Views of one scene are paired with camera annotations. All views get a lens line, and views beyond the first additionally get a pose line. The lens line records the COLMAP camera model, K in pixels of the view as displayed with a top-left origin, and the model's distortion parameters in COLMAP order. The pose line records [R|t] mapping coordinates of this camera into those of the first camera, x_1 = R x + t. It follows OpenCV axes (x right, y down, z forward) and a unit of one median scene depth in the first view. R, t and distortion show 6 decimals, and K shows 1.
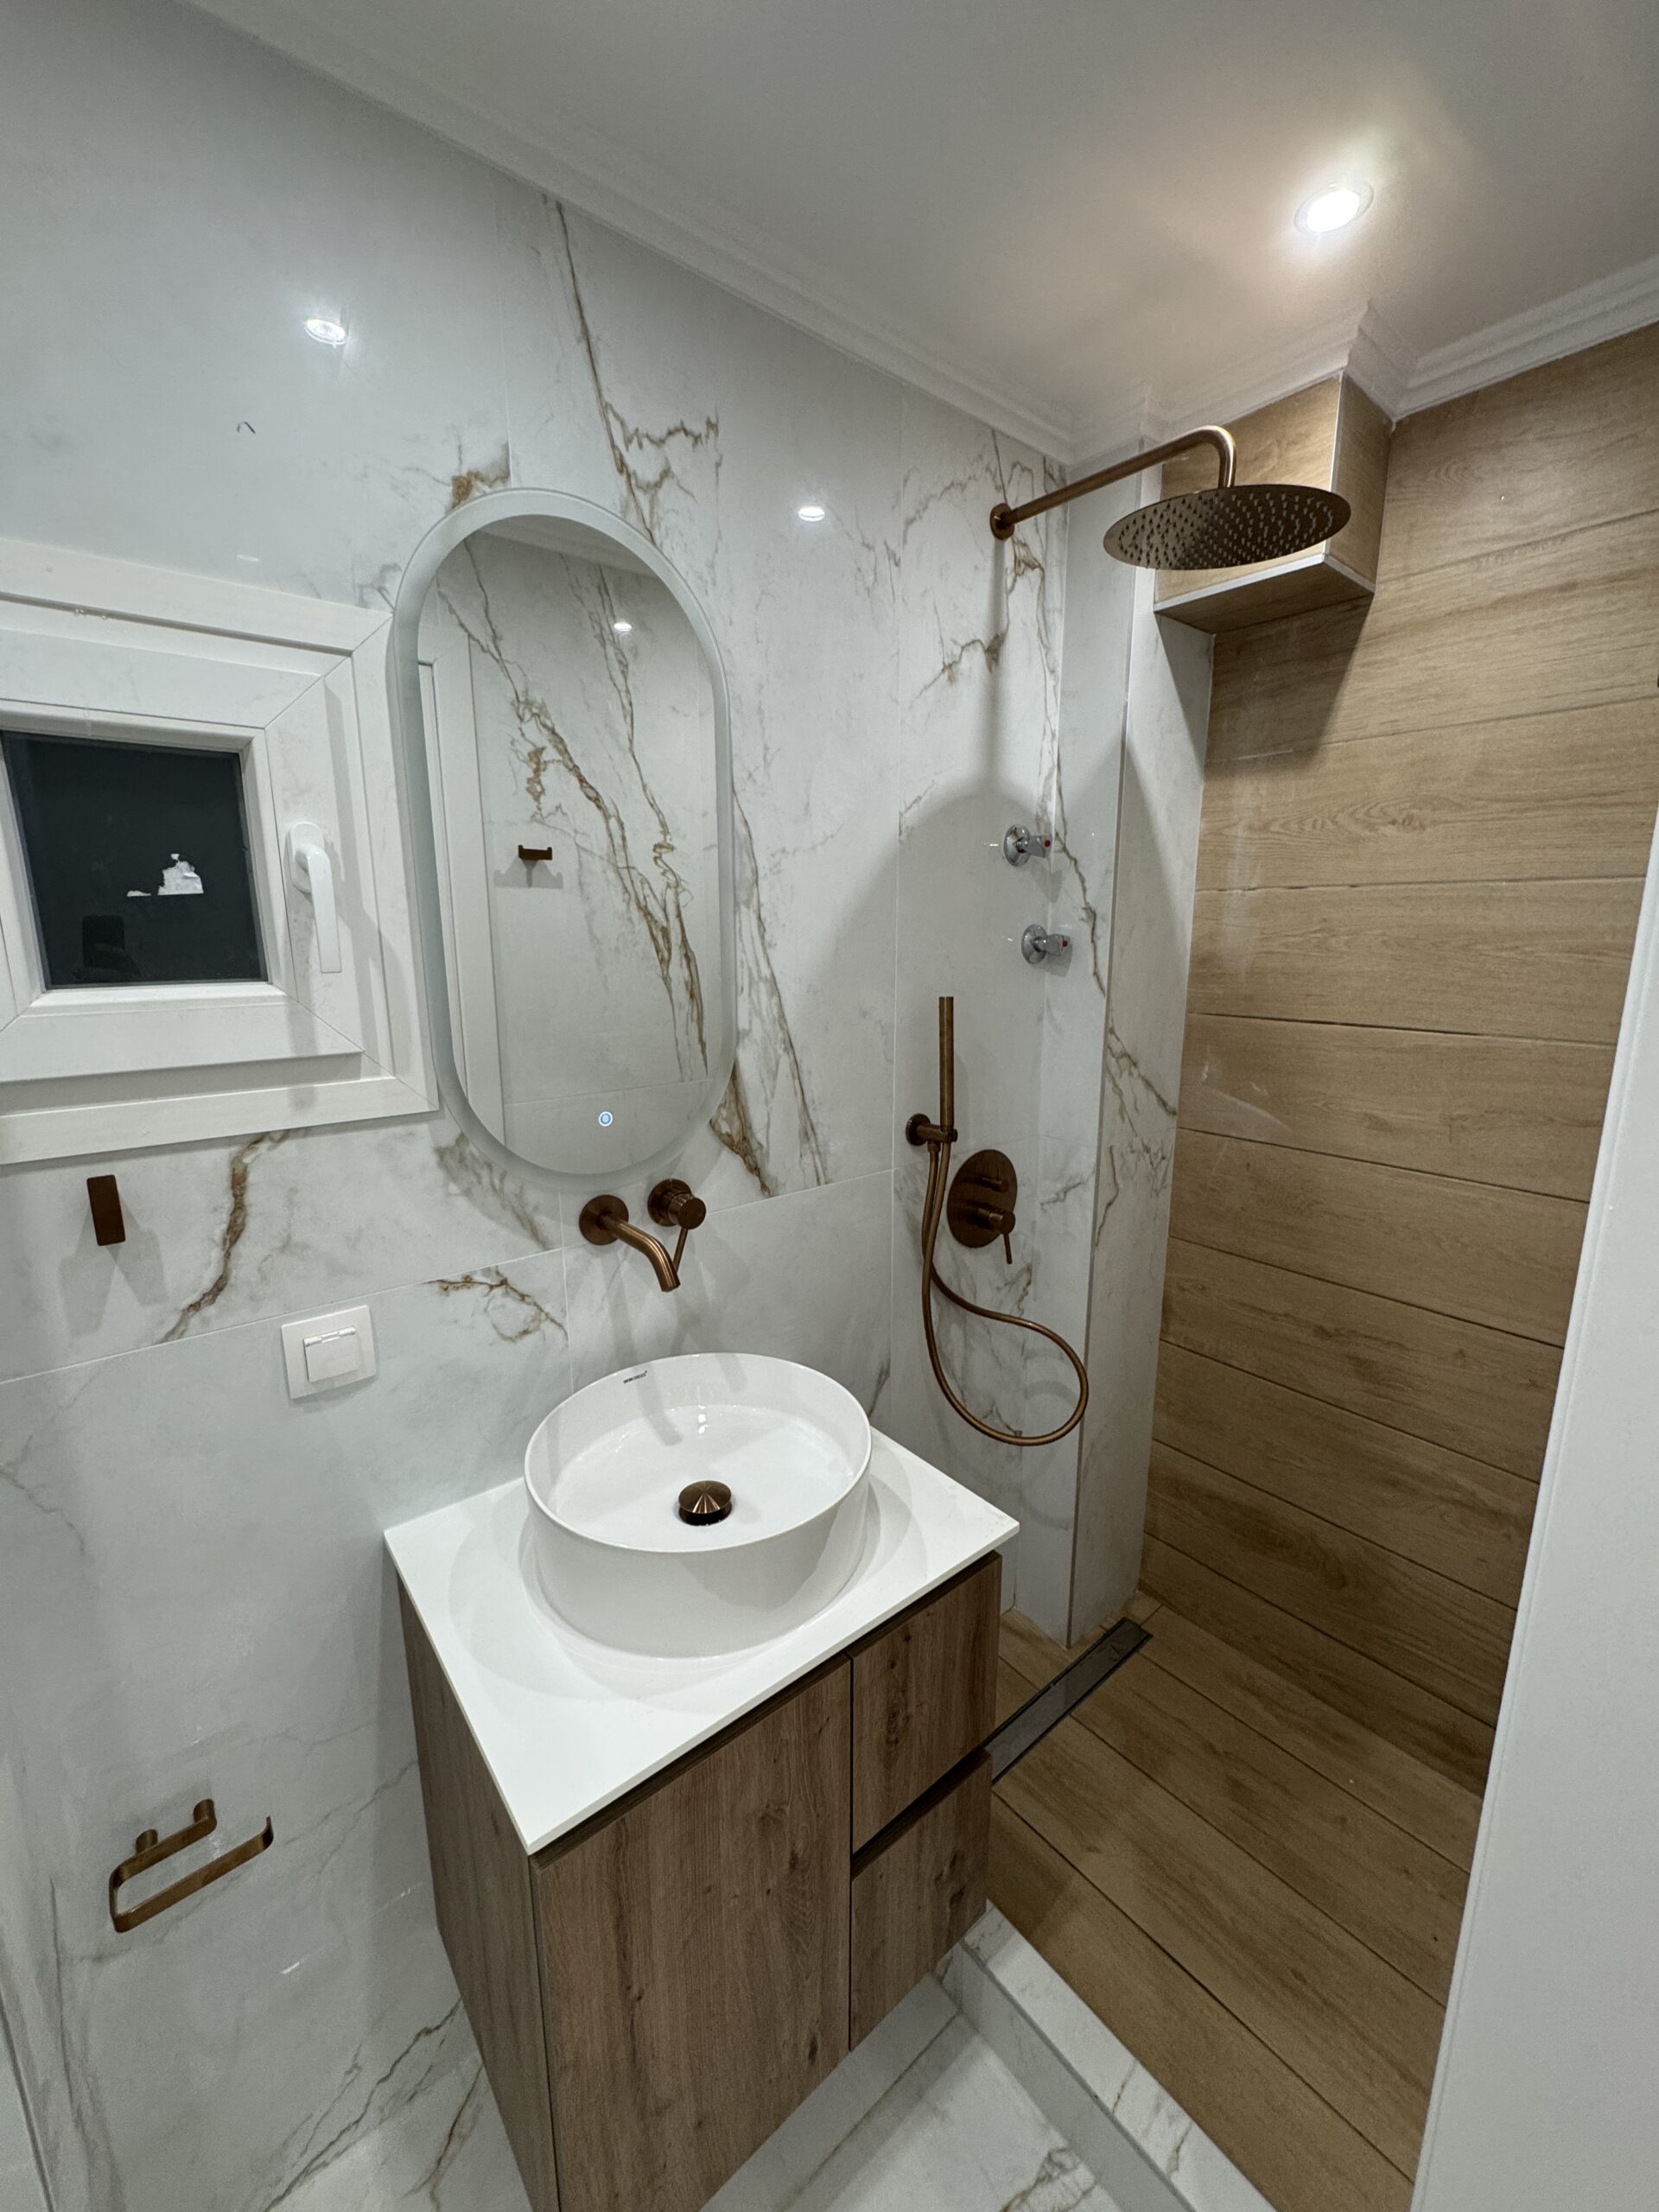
lens RADIAL K [[880.0, 0, 829.7], [0, 880.0, 1103.5], [0, 0, 1]] dist [-0.000108, 0.000081]
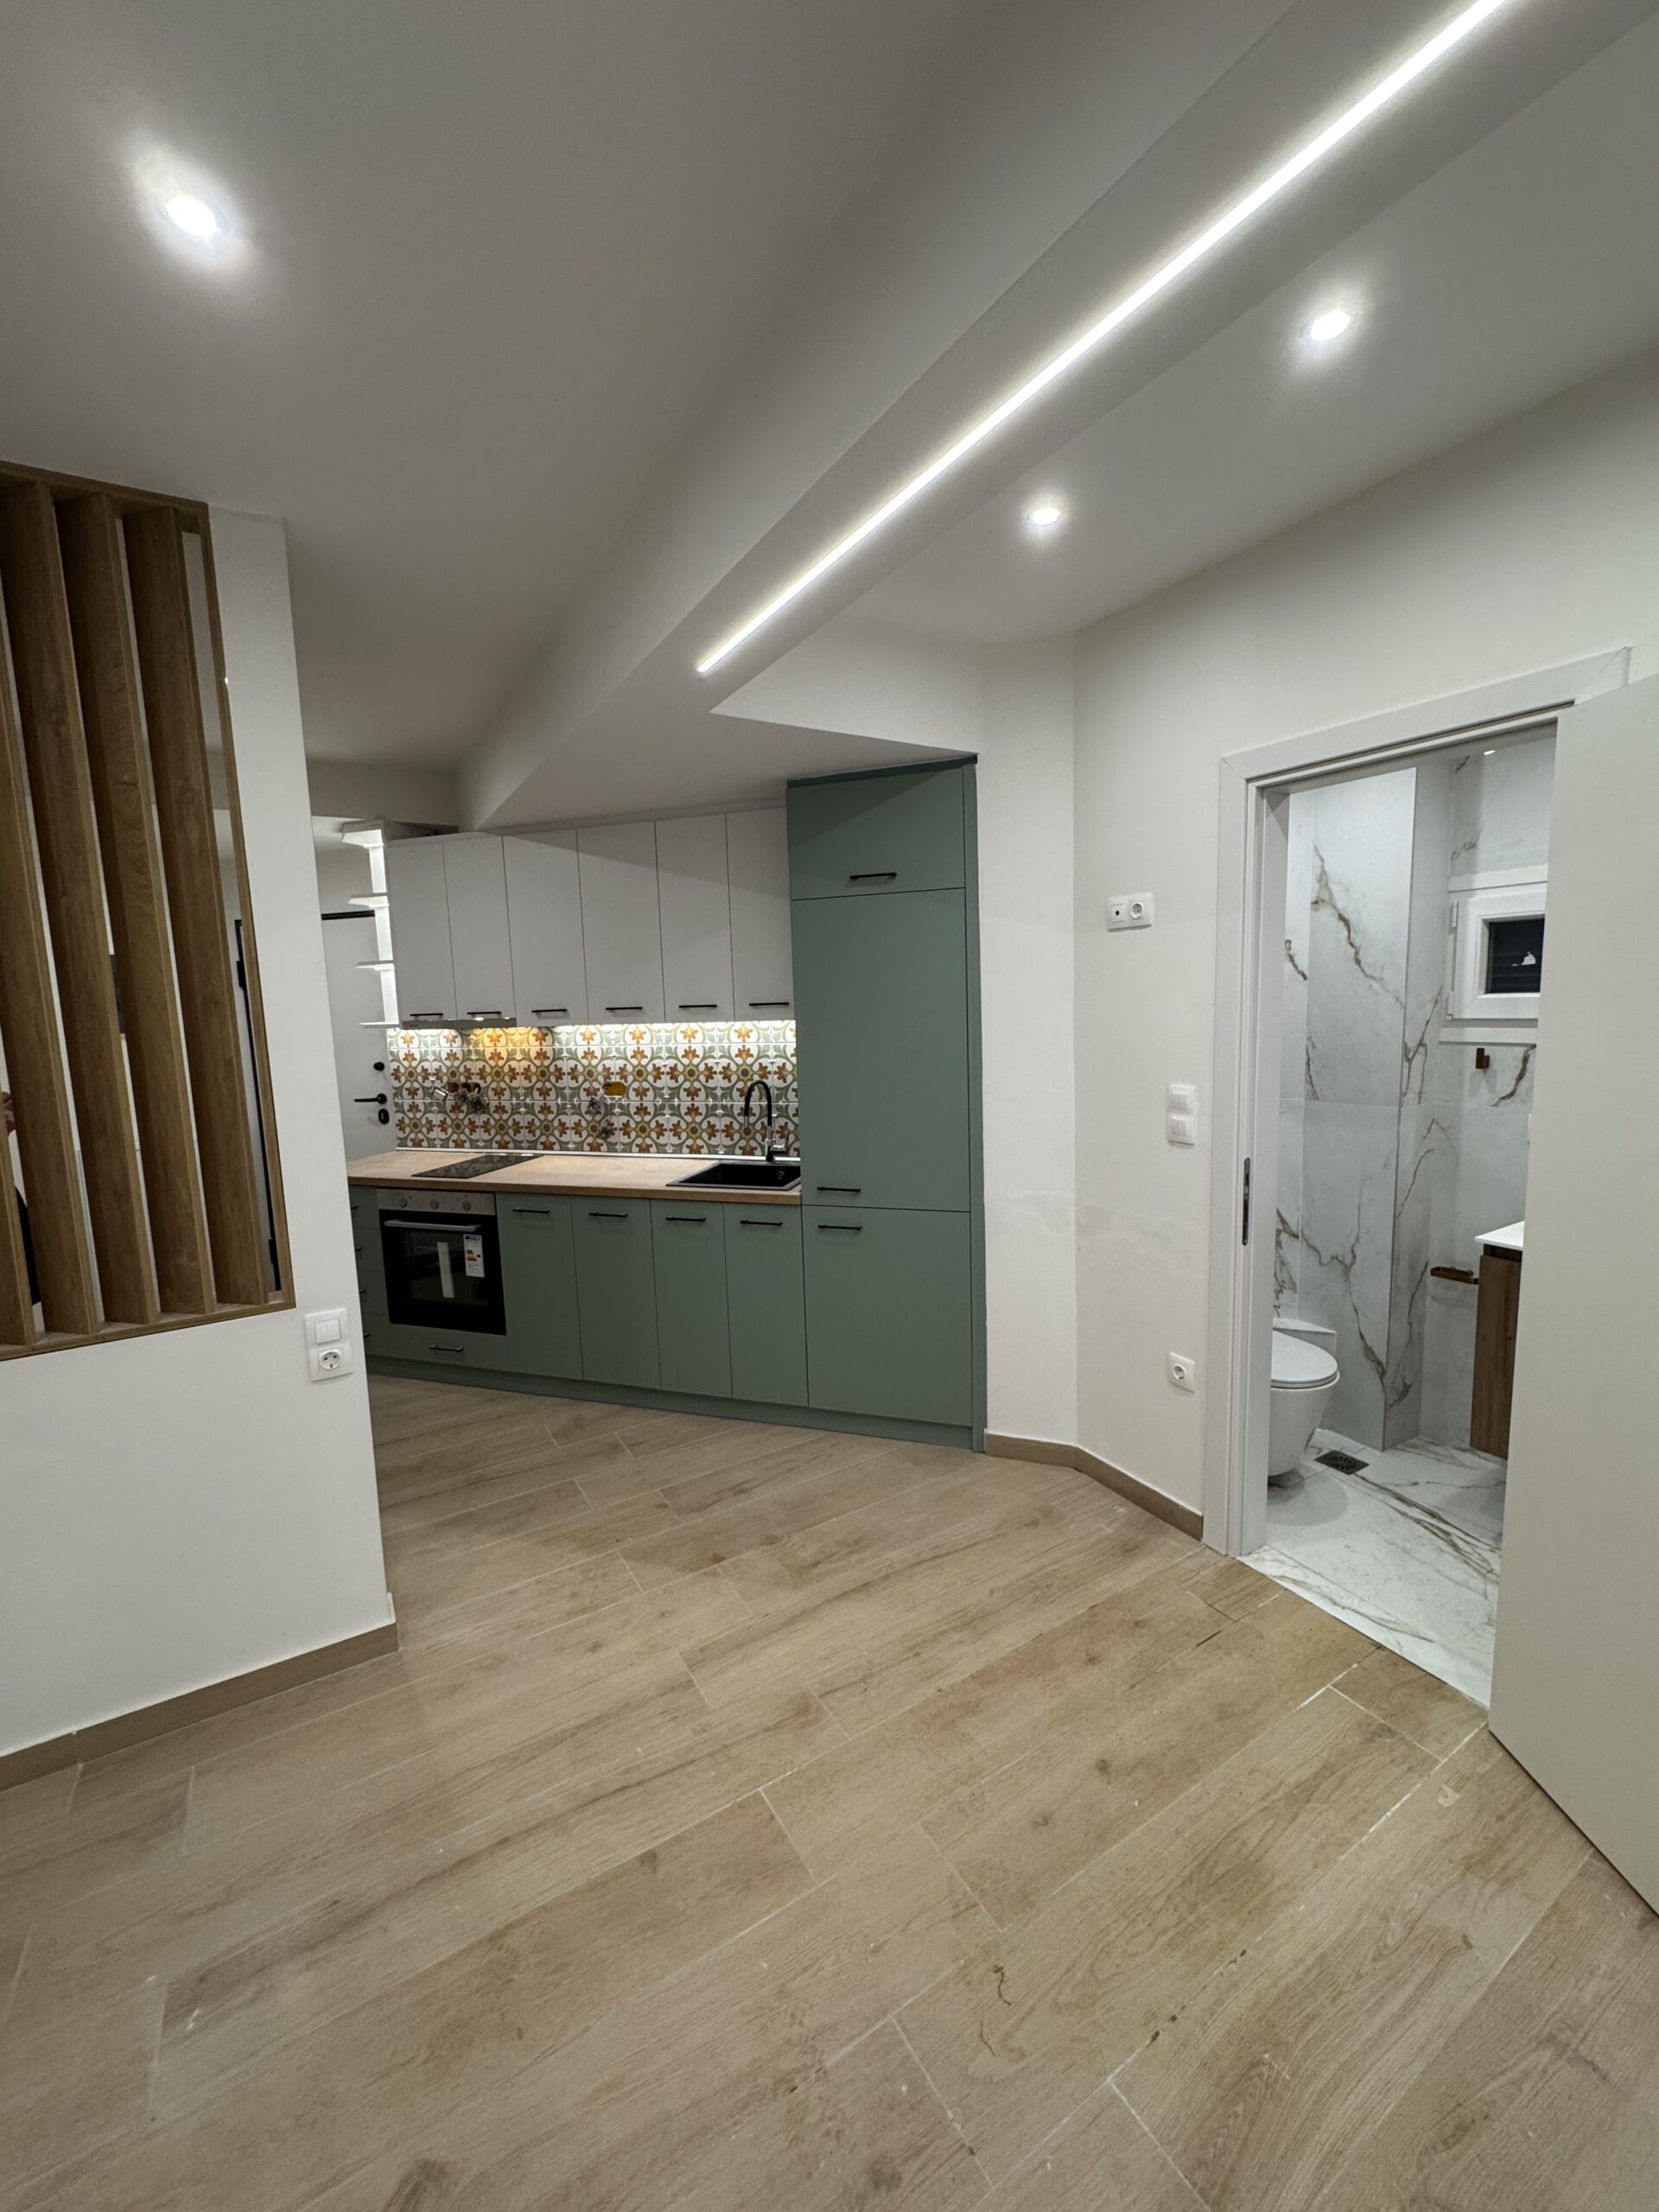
lens RADIAL K [[880.0, 0, 826.0], [0, 880.0, 1099.8], [0, 0, 1]] dist [-0.000108, 0.000081]
pose [[-0.162017, 0.131079, -0.978043, 2.774711], [-0.154490, 0.975547, 0.156337, 0.127504], [0.974620, 0.176427, -0.137805, -0.913951]]
